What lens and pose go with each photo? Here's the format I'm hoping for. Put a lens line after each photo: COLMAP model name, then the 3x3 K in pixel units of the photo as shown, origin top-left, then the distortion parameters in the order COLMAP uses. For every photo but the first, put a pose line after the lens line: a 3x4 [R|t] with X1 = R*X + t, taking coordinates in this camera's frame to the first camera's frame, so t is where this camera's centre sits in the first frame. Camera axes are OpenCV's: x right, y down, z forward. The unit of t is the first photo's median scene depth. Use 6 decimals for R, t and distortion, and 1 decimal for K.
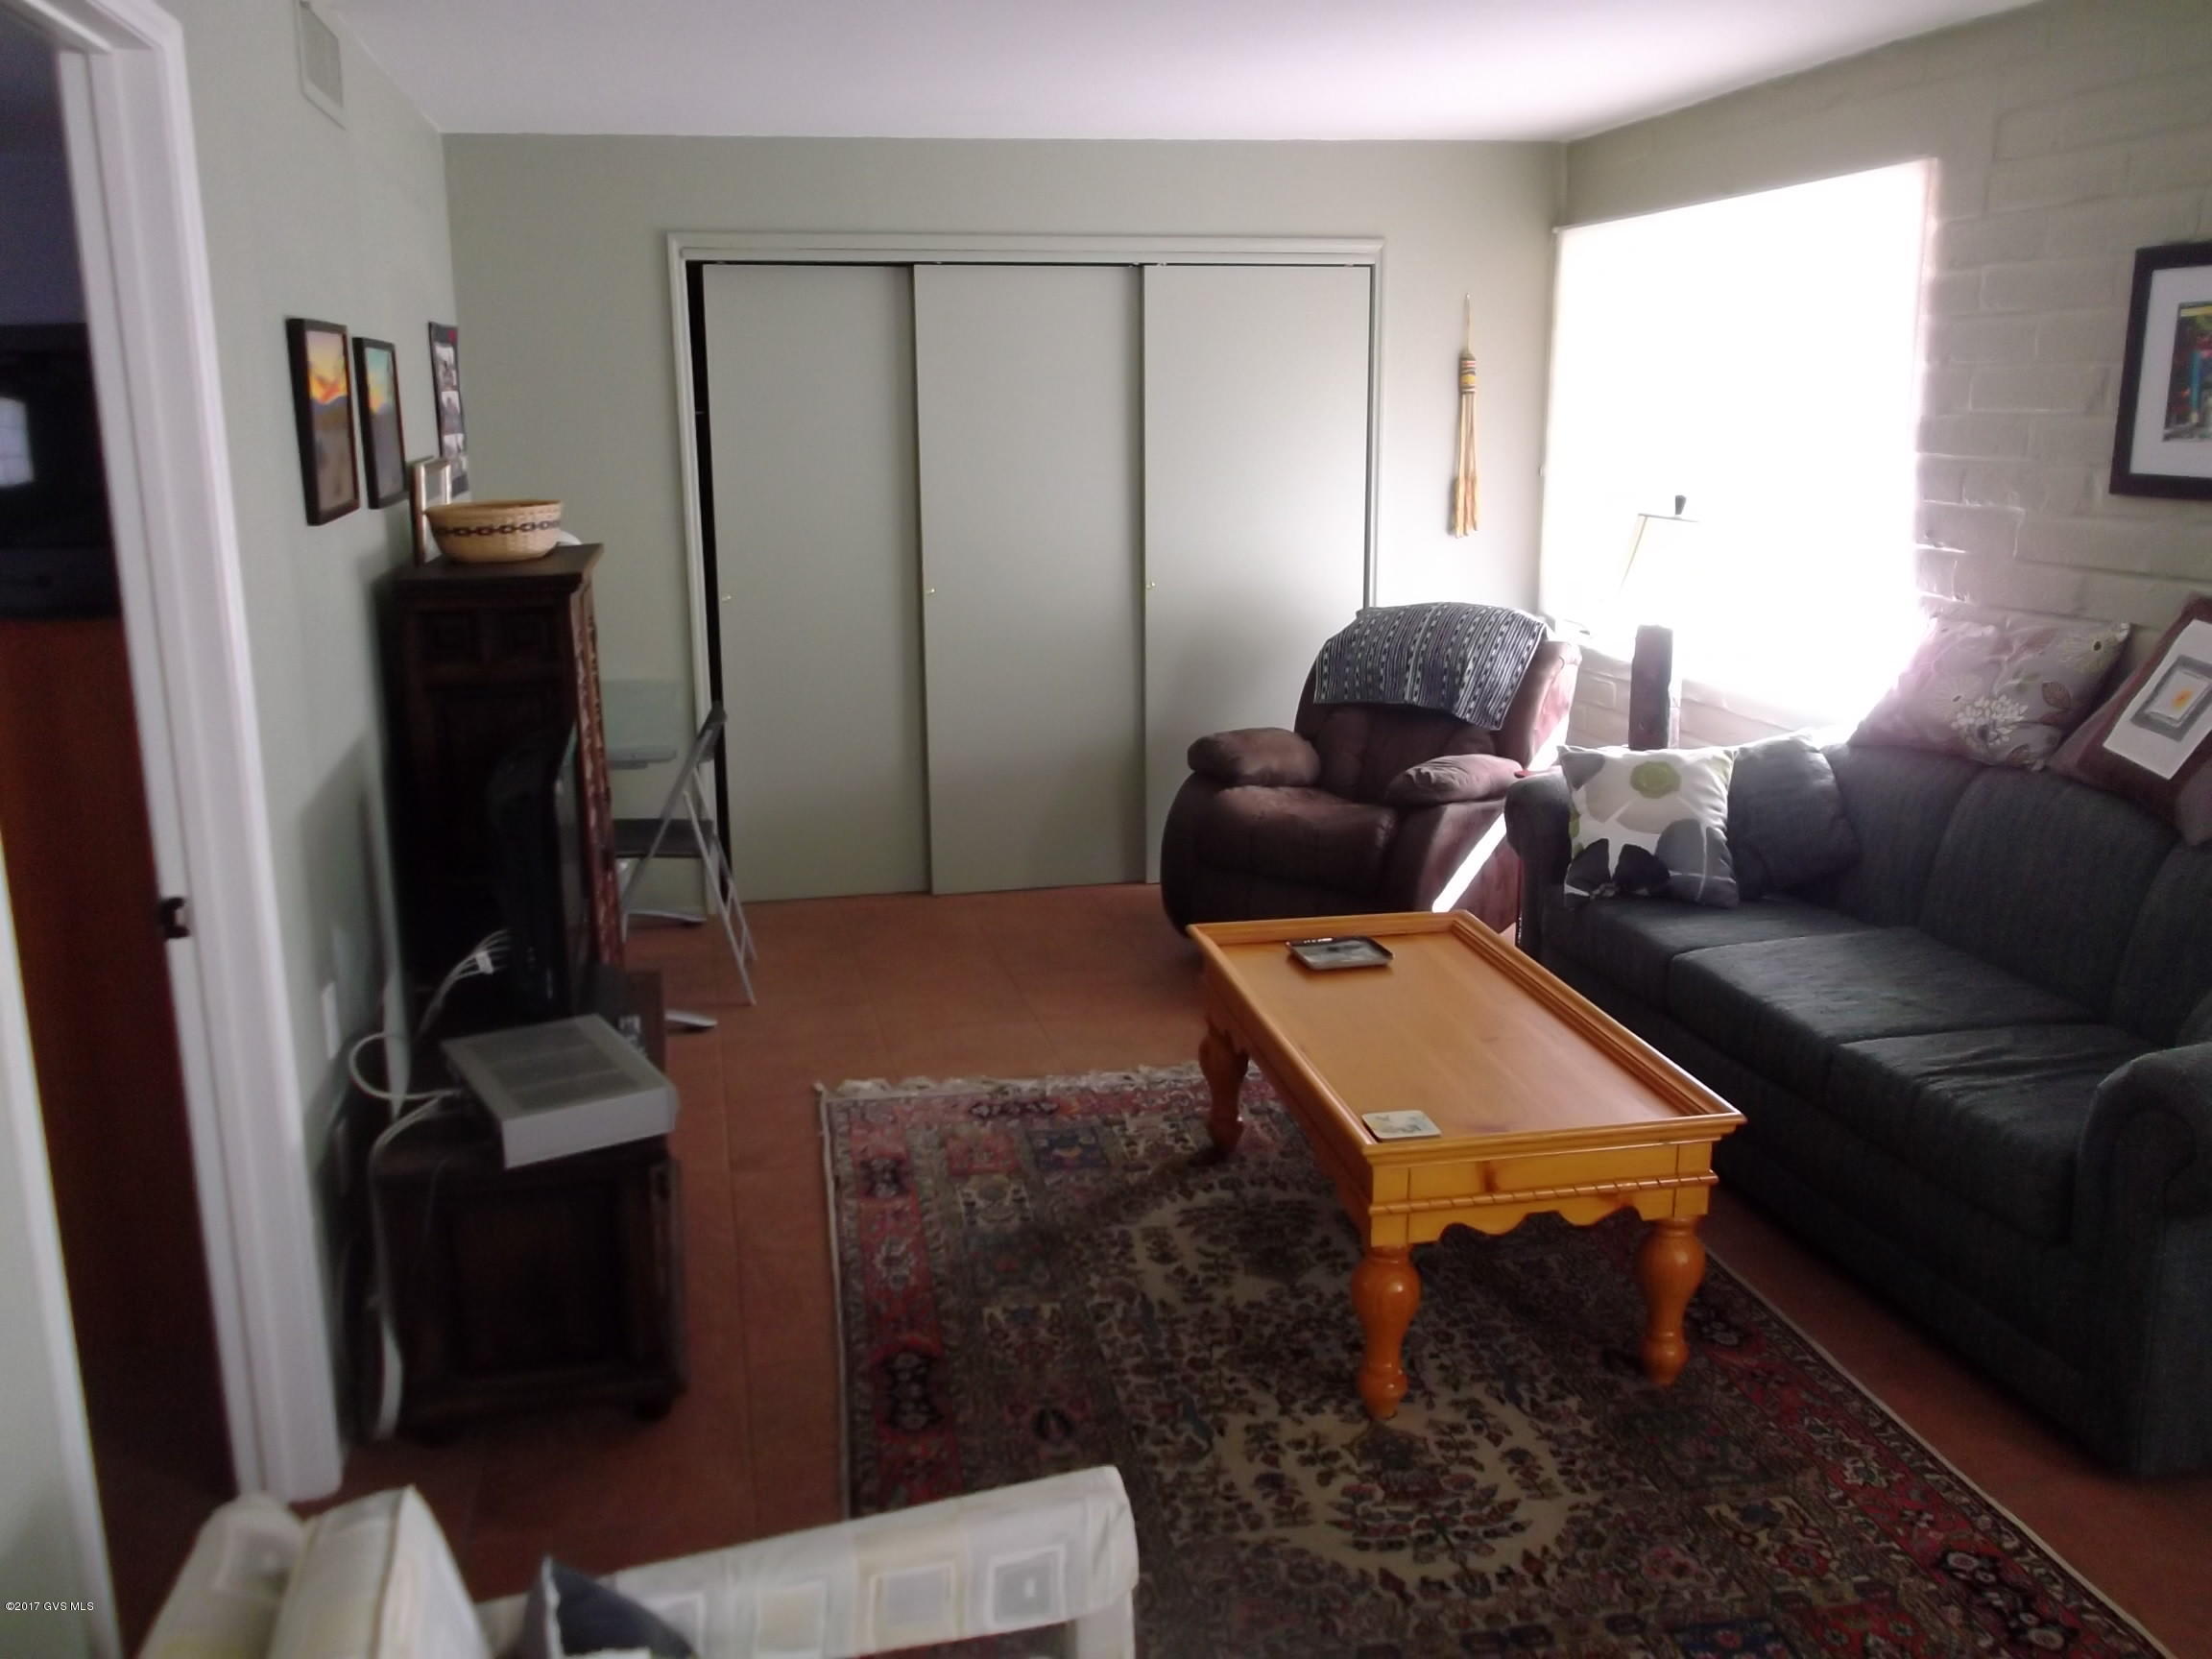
lens RADIAL K [[1785.4, 0, 1106.0], [0, 1785.4, 829.5], [0, 0, 1]] dist [-0.006953, -0.006721]
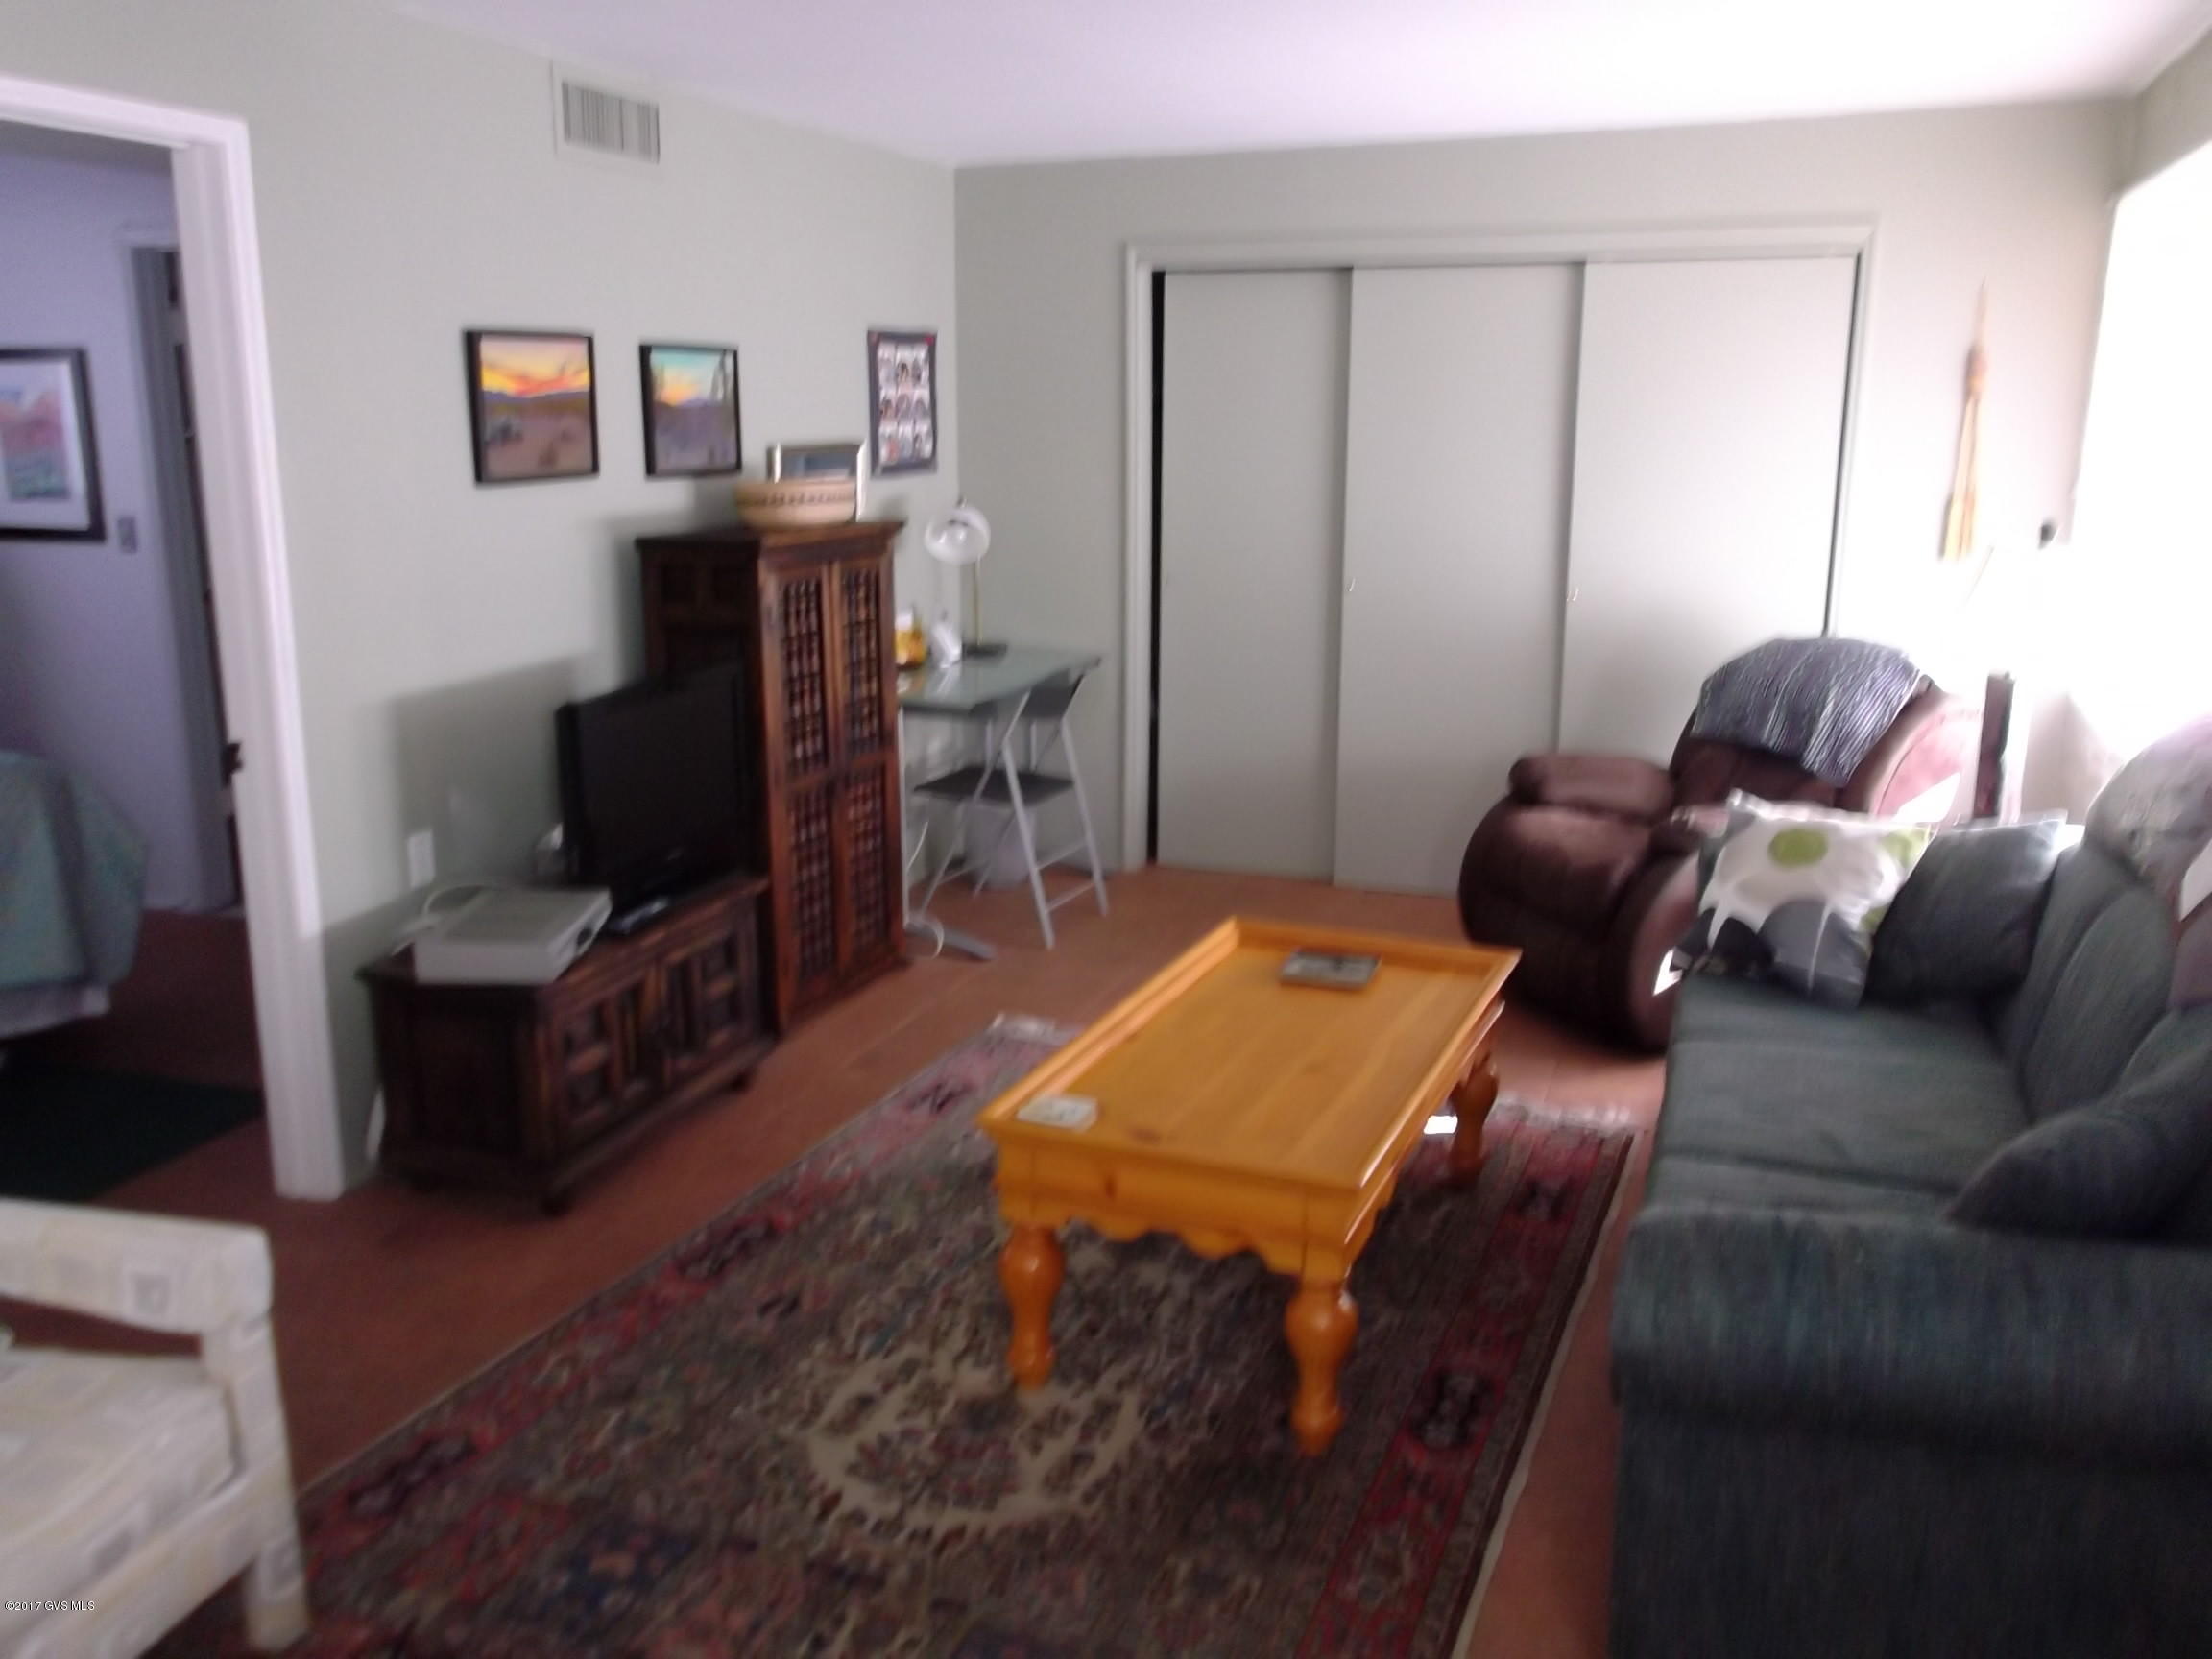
lens RADIAL K [[1816.8, 0, 1098.9], [0, 1816.8, 798.1], [0, 0, 1]] dist [-0.075961, 0.217546]
pose [[0.836299, 0.126656, -0.533443, 0.586926], [-0.135209, 0.990545, 0.023214, -0.031551], [0.531340, 0.052712, 0.845517, 0.103526]]
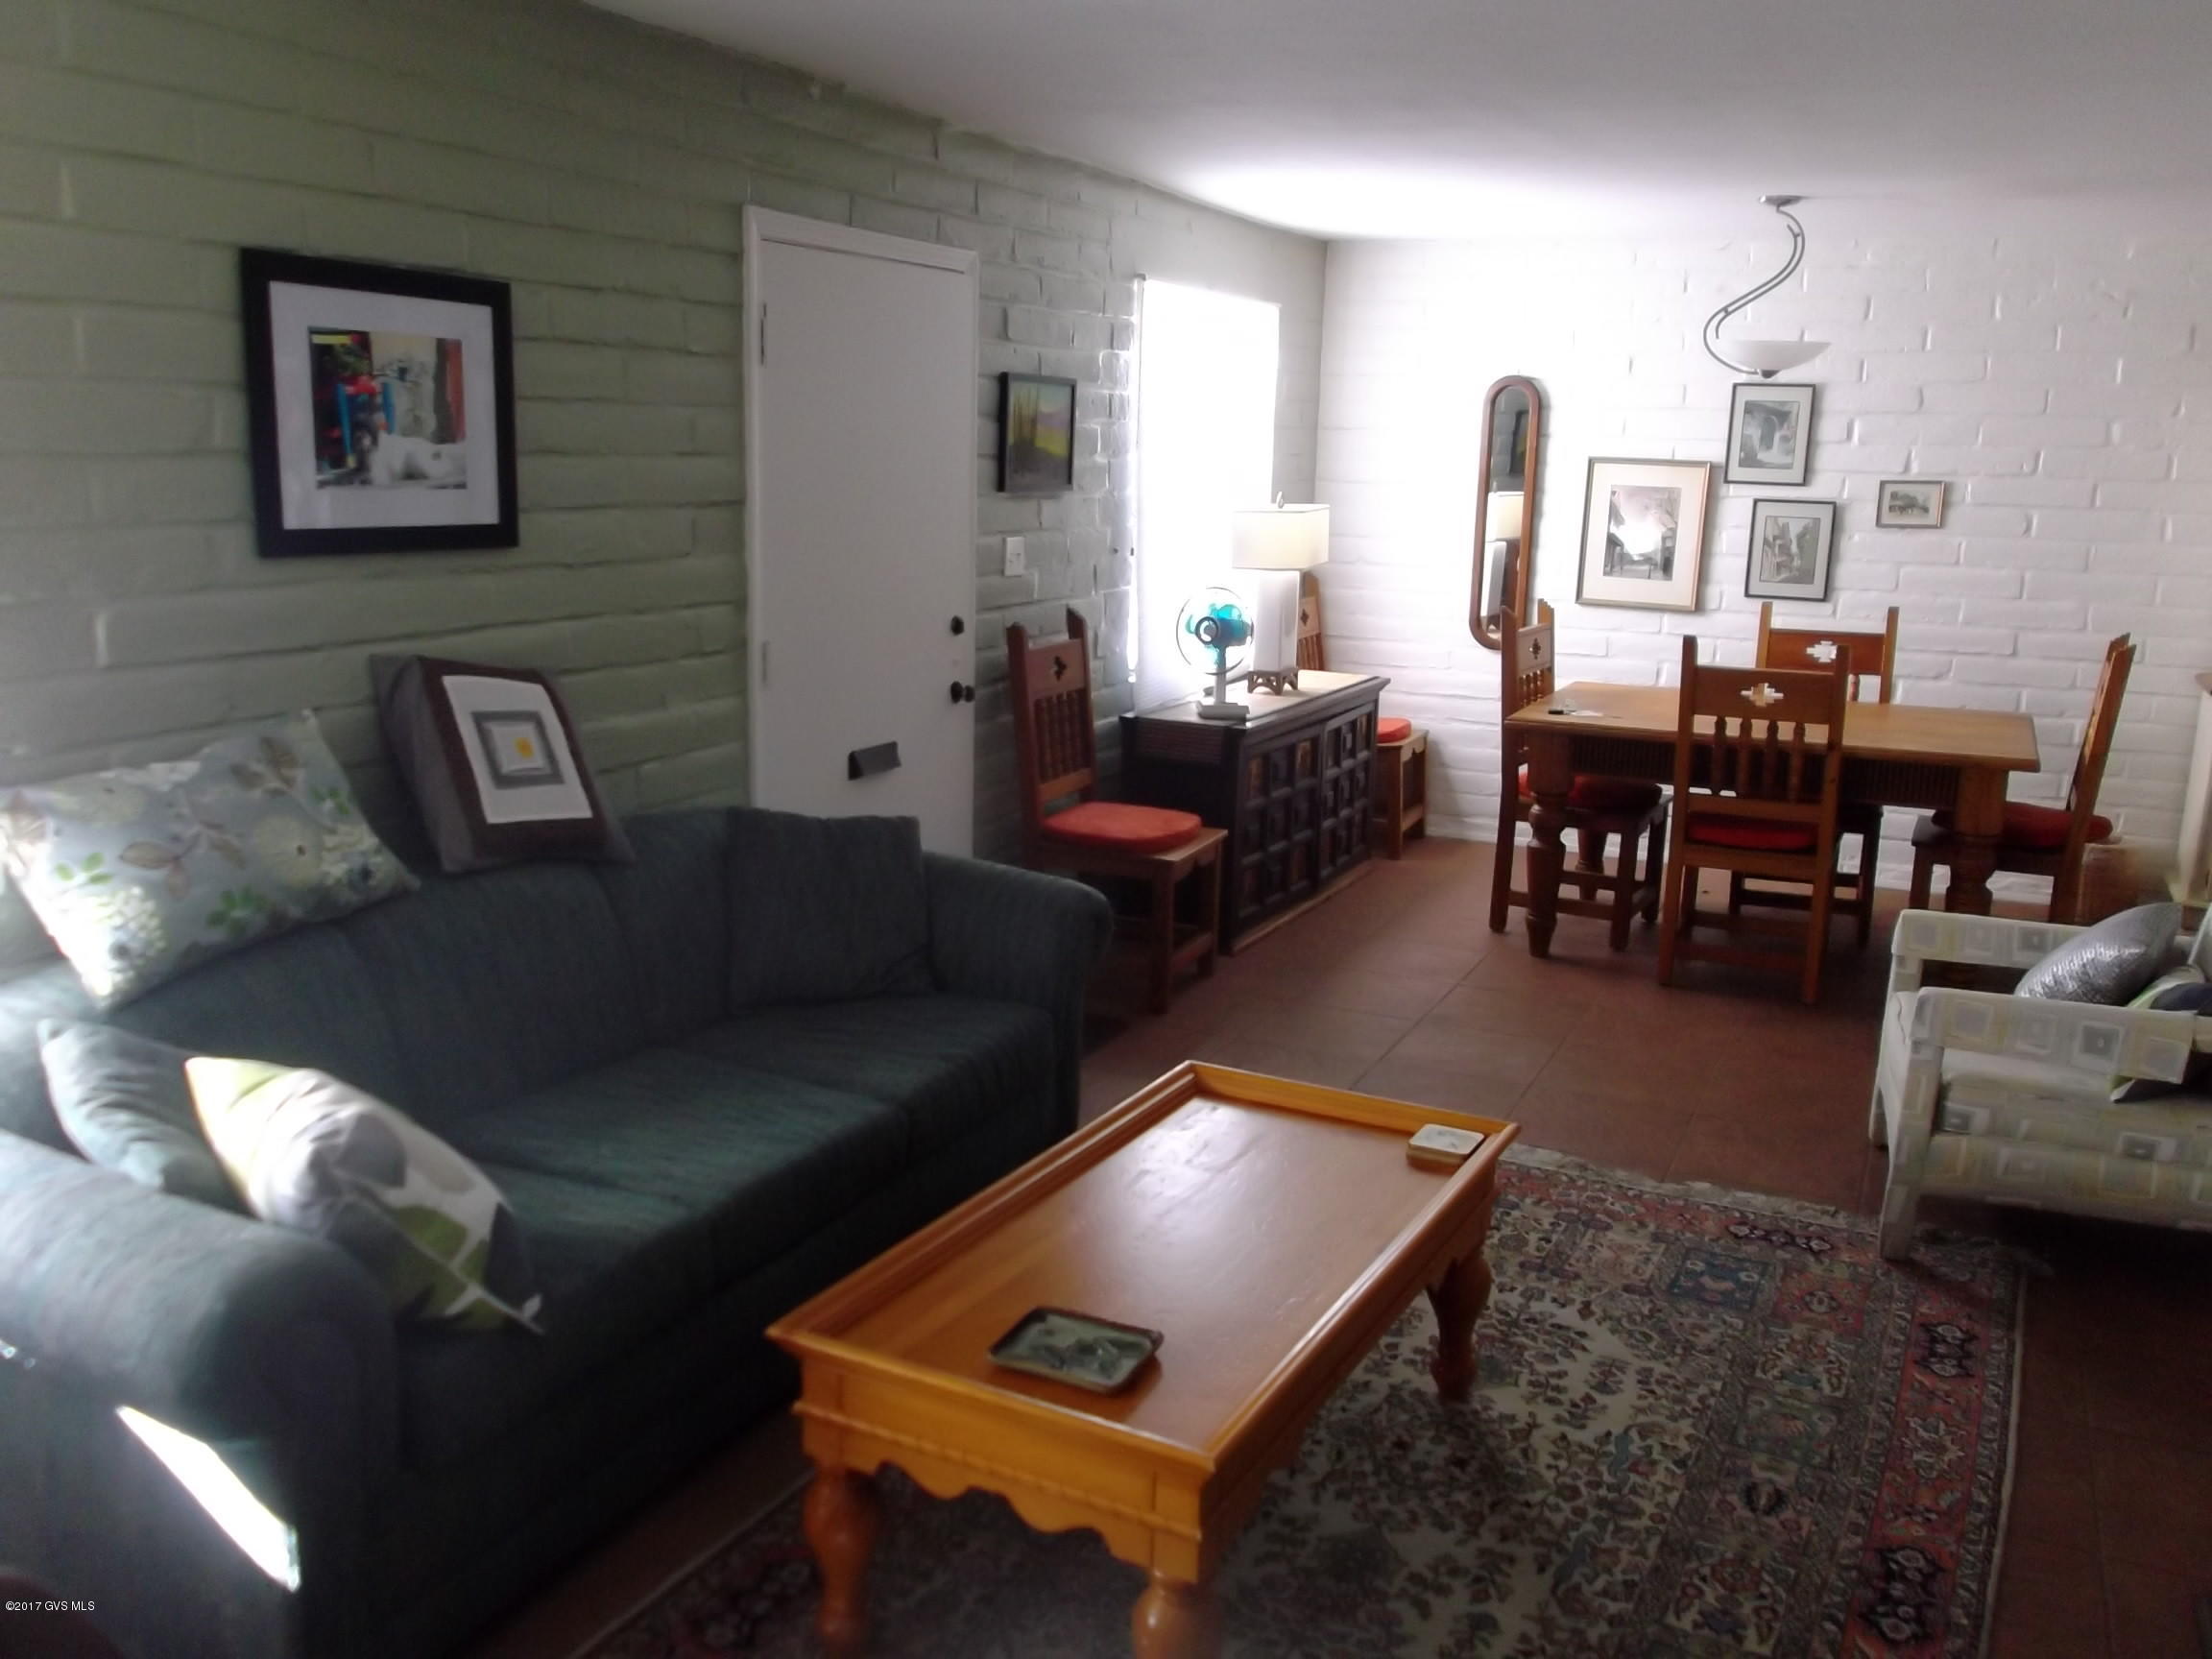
lens RADIAL K [[1823.0, 0, 1106.0], [0, 1823.0, 829.5], [0, 0, 1]] dist [0.006872, 0.010863]
pose [[-0.782150, -0.136960, 0.607851, -0.256787], [0.127817, 0.919530, 0.371654, -0.356401], [-0.609839, 0.368383, -0.701705, 1.490706]]
